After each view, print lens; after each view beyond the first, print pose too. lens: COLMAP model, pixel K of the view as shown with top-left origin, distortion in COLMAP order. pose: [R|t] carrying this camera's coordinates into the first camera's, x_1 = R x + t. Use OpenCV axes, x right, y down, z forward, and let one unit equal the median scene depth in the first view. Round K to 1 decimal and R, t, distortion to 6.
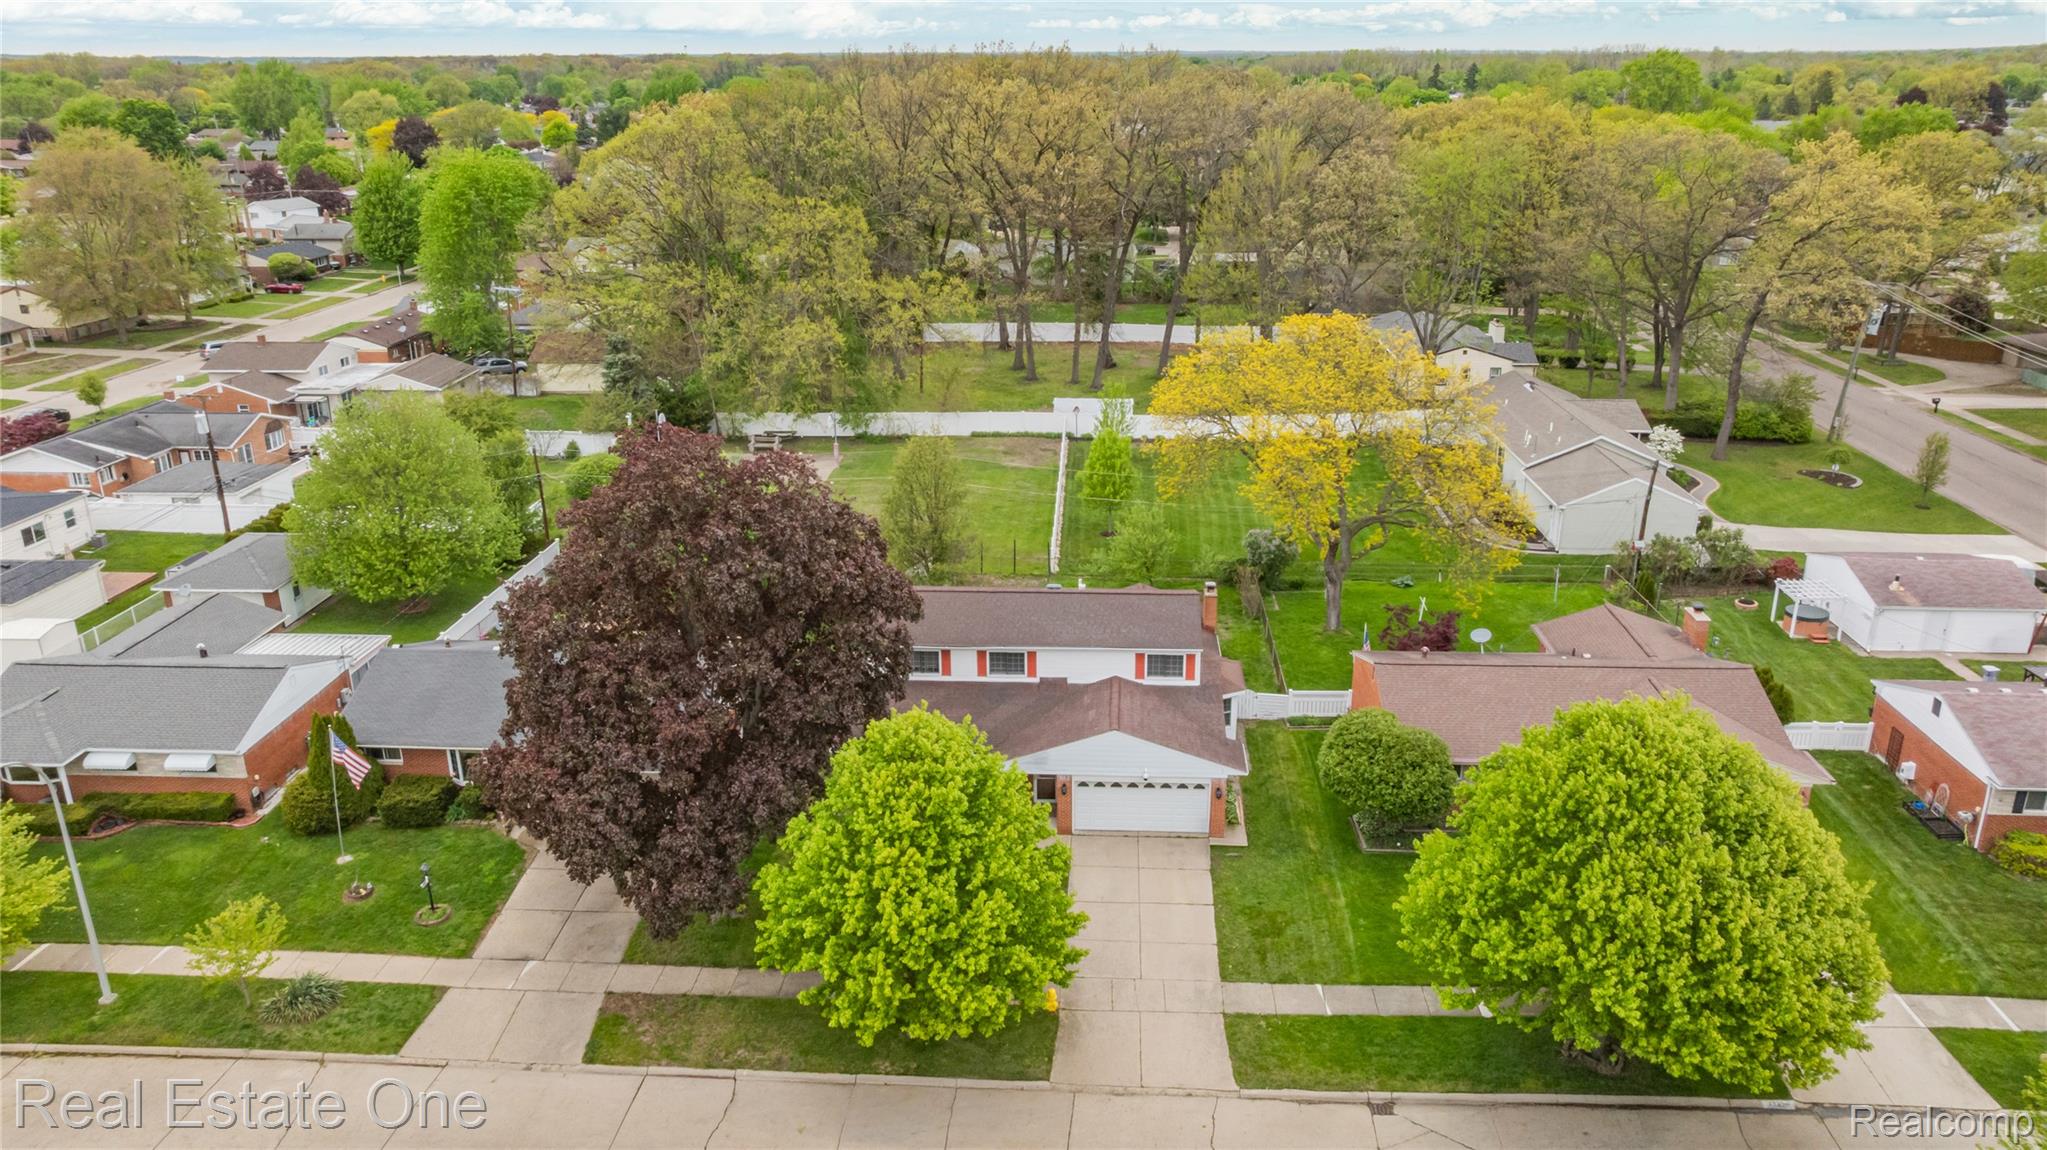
lens RADIAL K [[1418.1, 0, 1028.8], [0, 1418.1, 576.9], [0, 0, 1]] dist [-0.042058, 0.036751]
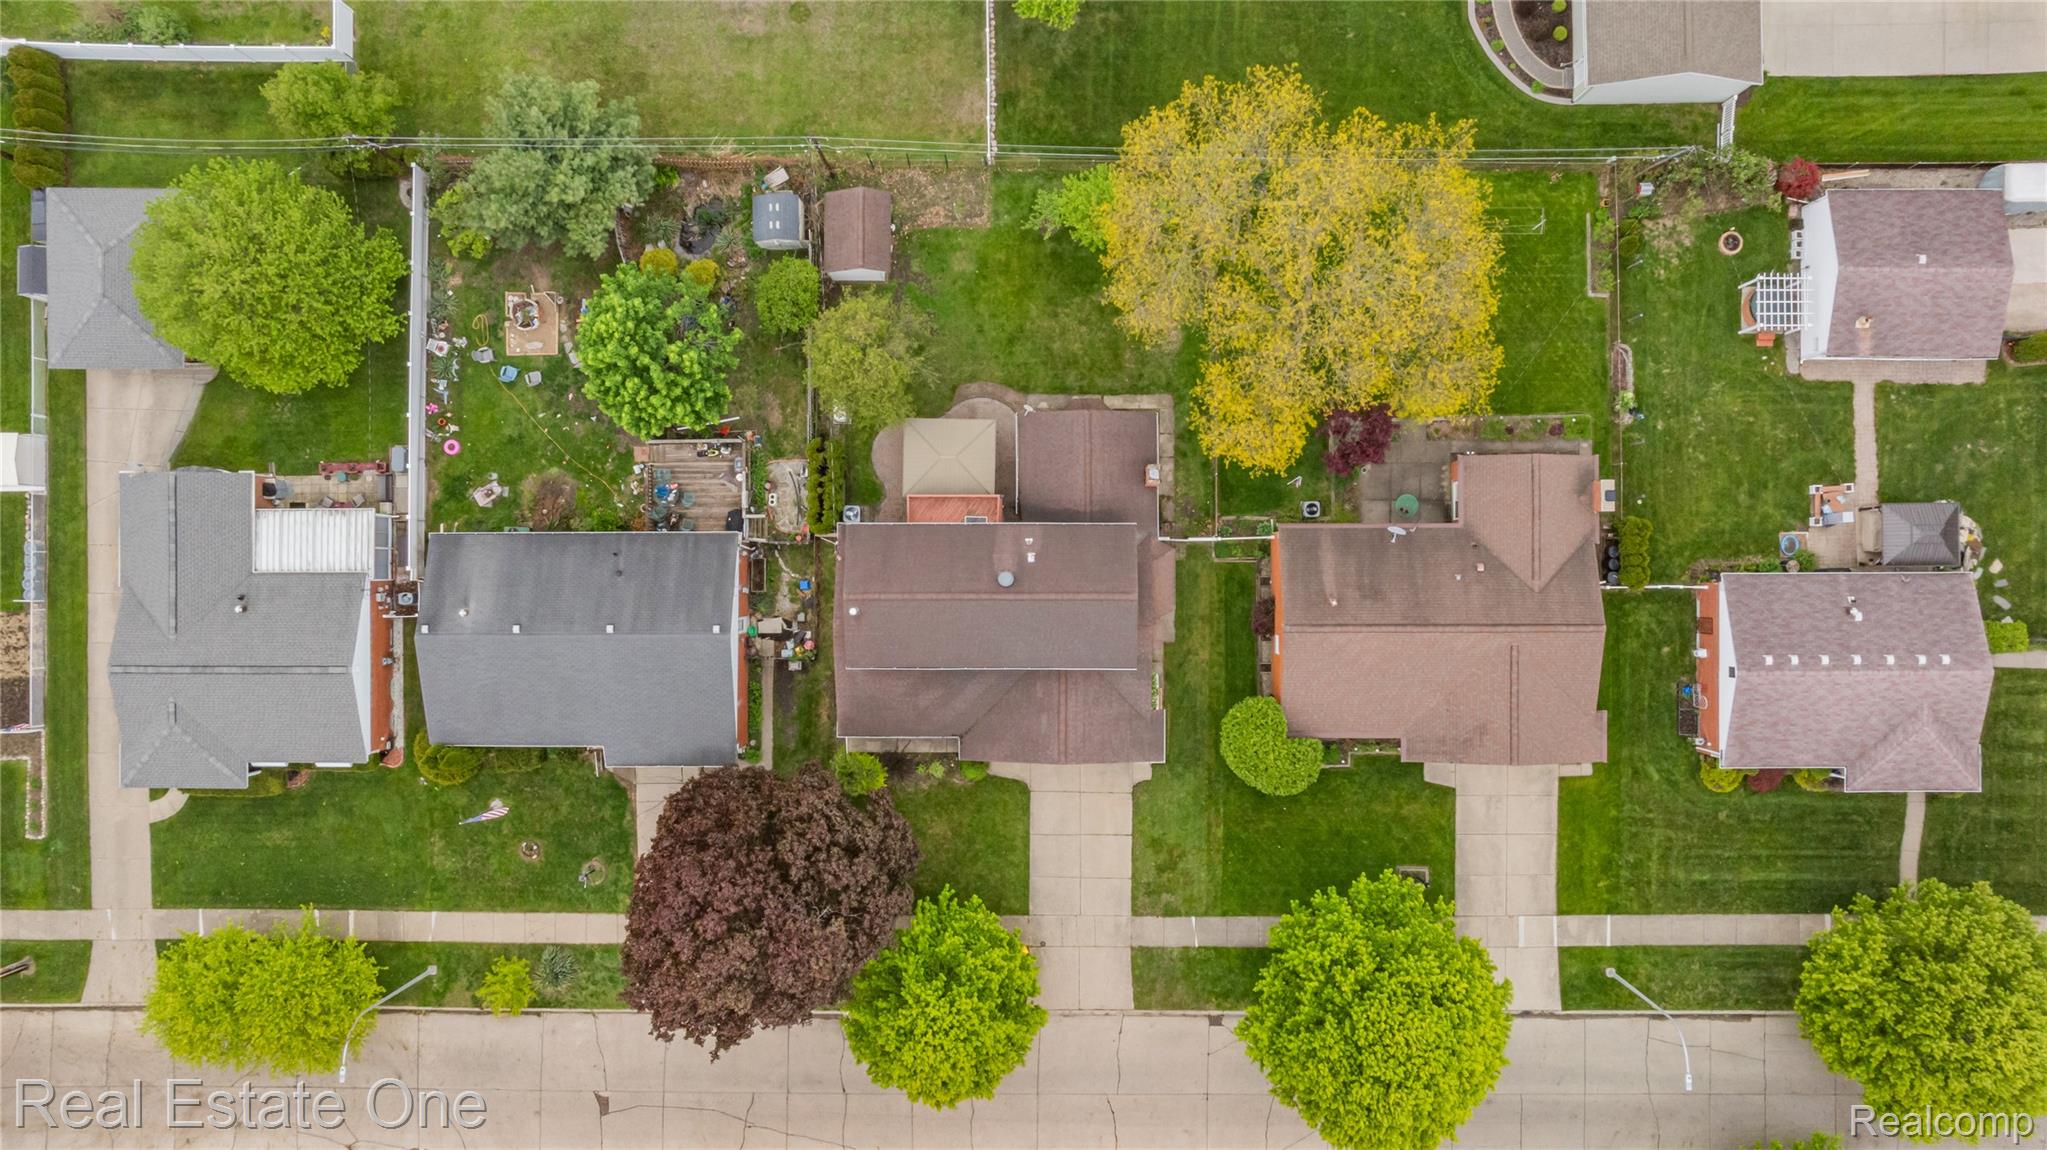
lens RADIAL K [[1418.1, 0, 1028.8], [0, 1418.1, 576.9], [0, 0, 1]] dist [-0.042058, 0.036751]
pose [[0.997990, -0.062842, -0.008230, 0.043963], [0.030010, 0.354175, 0.934698, -0.982568], [-0.055824, -0.933065, 0.355349, 0.601458]]
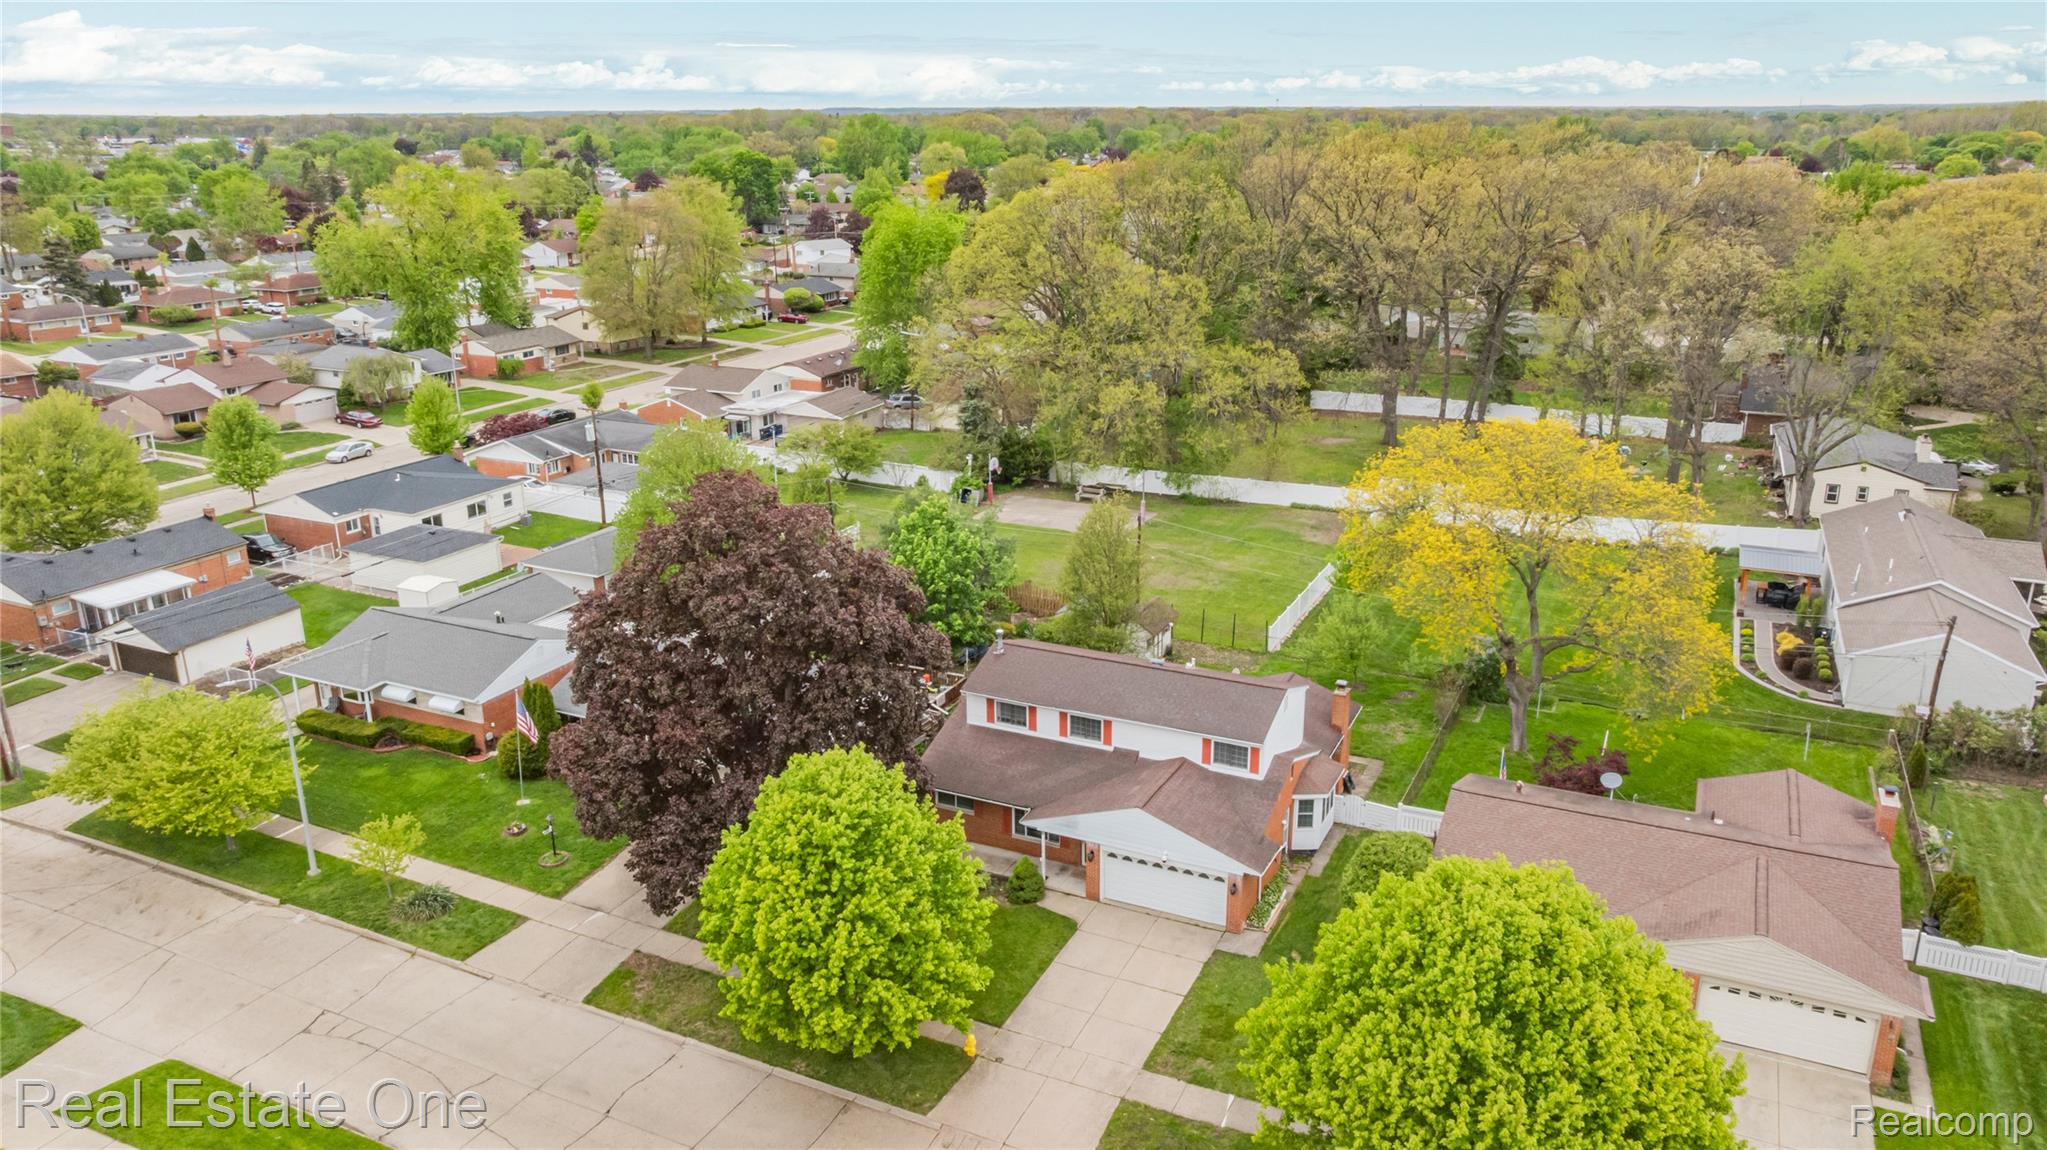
lens RADIAL K [[1418.1, 0, 1028.8], [0, 1418.1, 576.9], [0, 0, 1]] dist [-0.042058, 0.036751]
pose [[0.925055, 0.117398, -0.361235, 0.288222], [-0.129642, 0.991513, -0.009756, -0.031302], [0.357023, 0.055856, 0.932424, 0.008831]]
